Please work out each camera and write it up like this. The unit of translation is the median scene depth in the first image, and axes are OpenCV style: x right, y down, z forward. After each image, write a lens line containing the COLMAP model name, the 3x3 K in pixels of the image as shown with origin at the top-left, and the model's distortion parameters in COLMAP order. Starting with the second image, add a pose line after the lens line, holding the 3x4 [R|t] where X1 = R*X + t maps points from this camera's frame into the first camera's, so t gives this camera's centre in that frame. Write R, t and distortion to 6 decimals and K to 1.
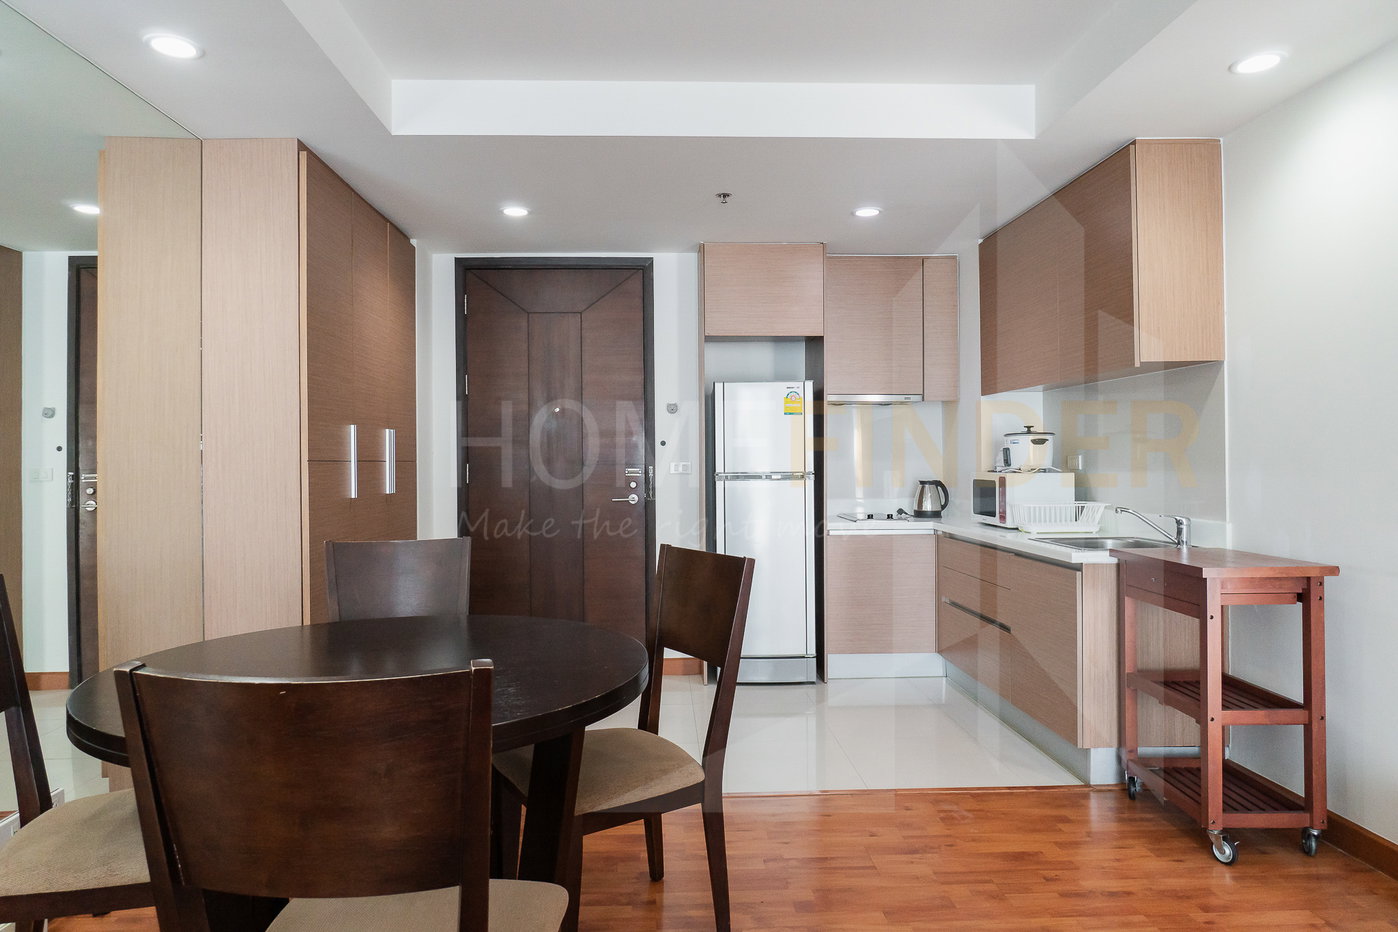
lens RADIAL K [[889.1, 0, 687.1], [0, 889.1, 462.1], [0, 0, 1]] dist [-0.007549, 0.002994]
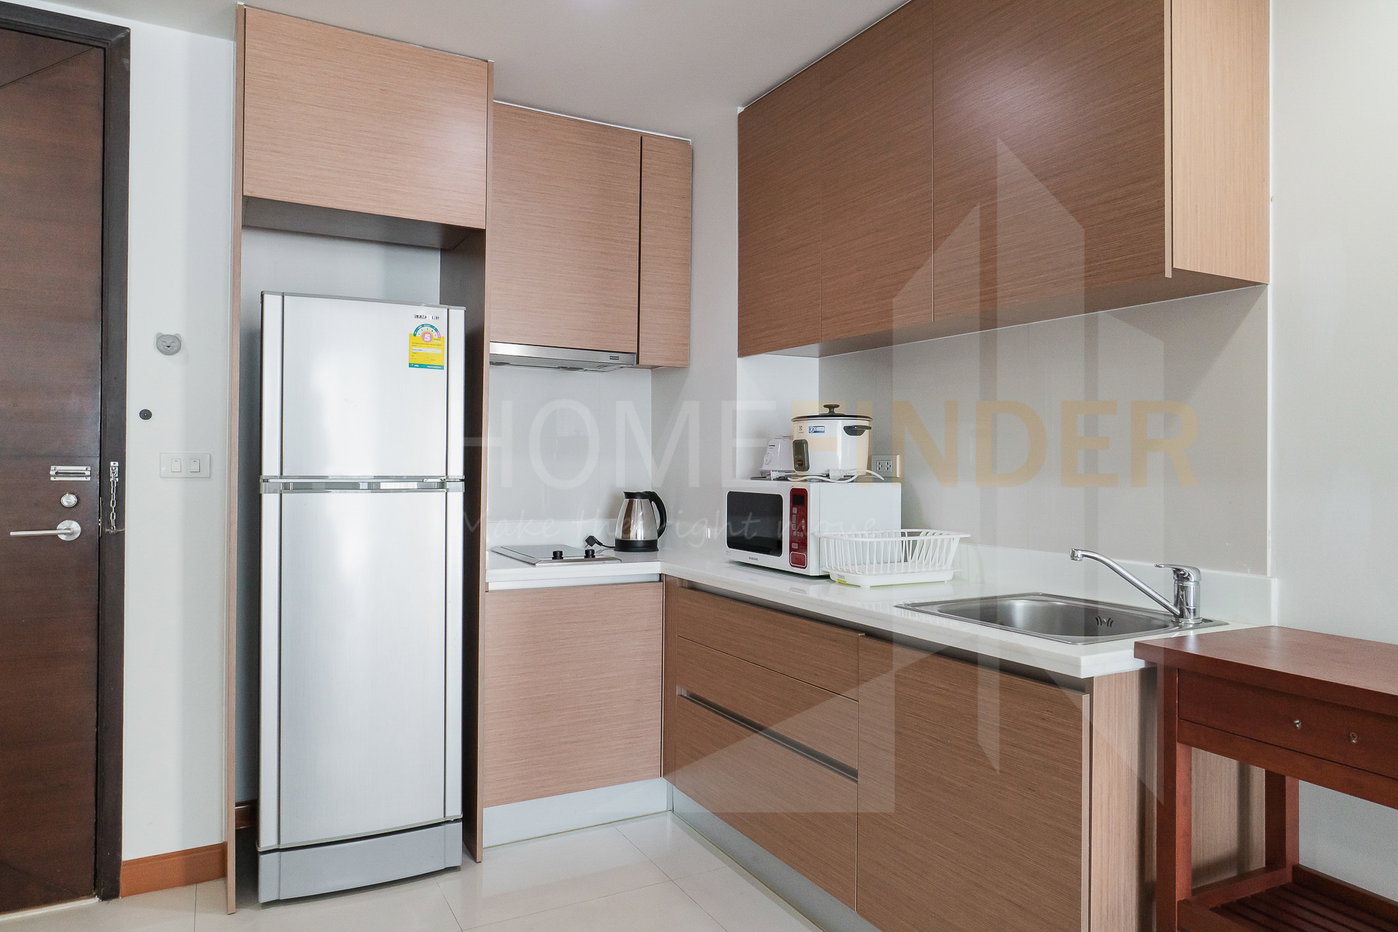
lens RADIAL K [[889.1, 0, 693.2], [0, 889.1, 460.3], [0, 0, 1]] dist [-0.007549, 0.002994]
pose [[0.895737, 0.018046, 0.444217, 0.027461], [-0.015126, 0.999834, -0.010117, 0.004301], [-0.444326, 0.002343, 0.895862, 0.452445]]
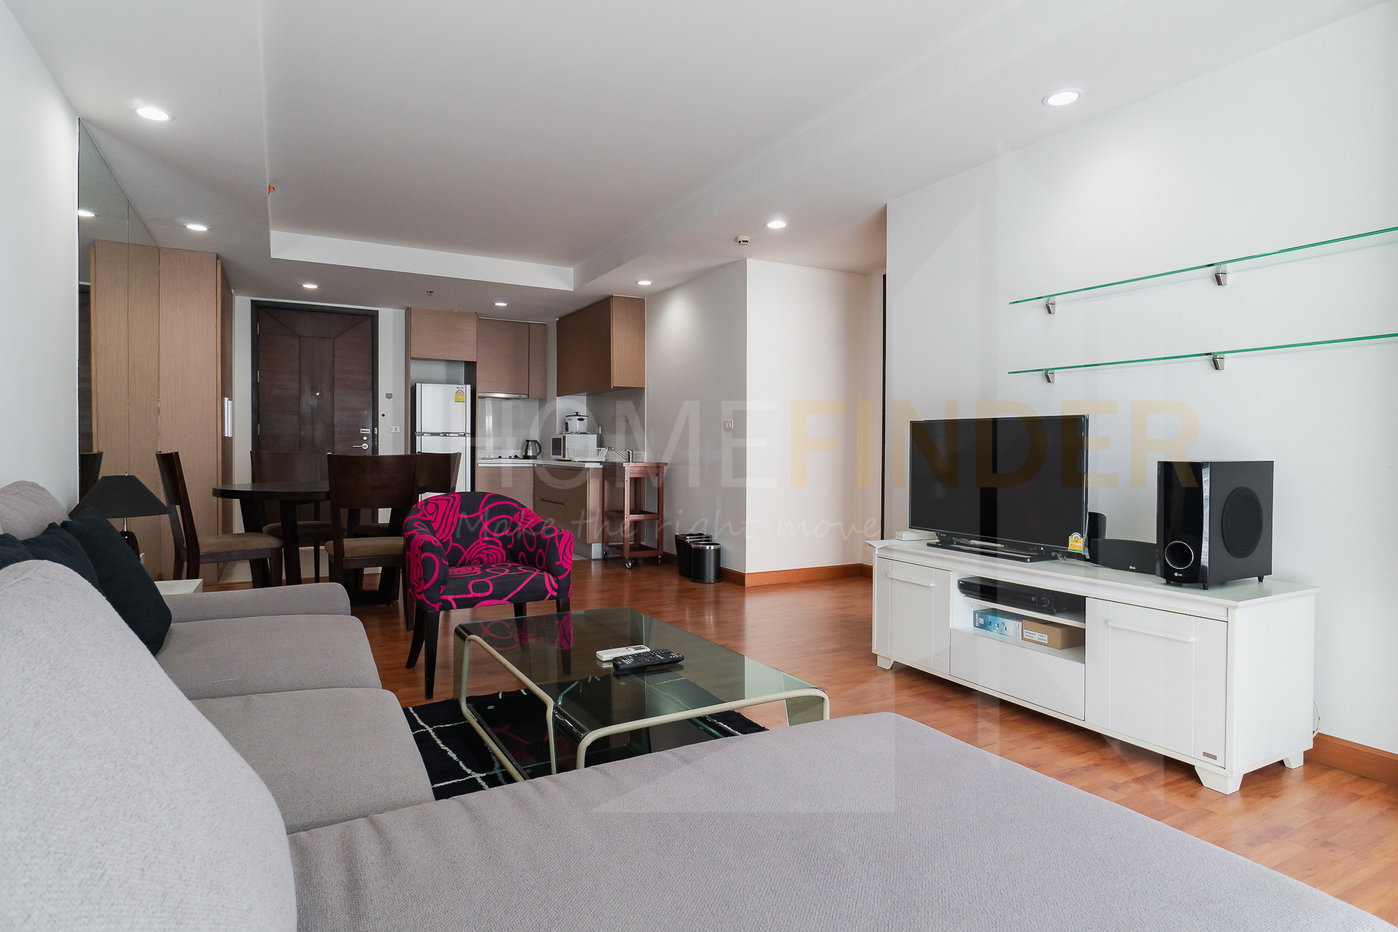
lens RADIAL K [[771.9, 0, 693.9], [0, 771.9, 459.1], [0, 0, 1]] dist [0.000637, -0.001532]
pose [[0.896666, 0.008790, 0.442620, -0.159757], [-0.014339, 0.999855, 0.009191, 0.045195], [-0.442475, -0.014587, 0.896662, -0.695823]]
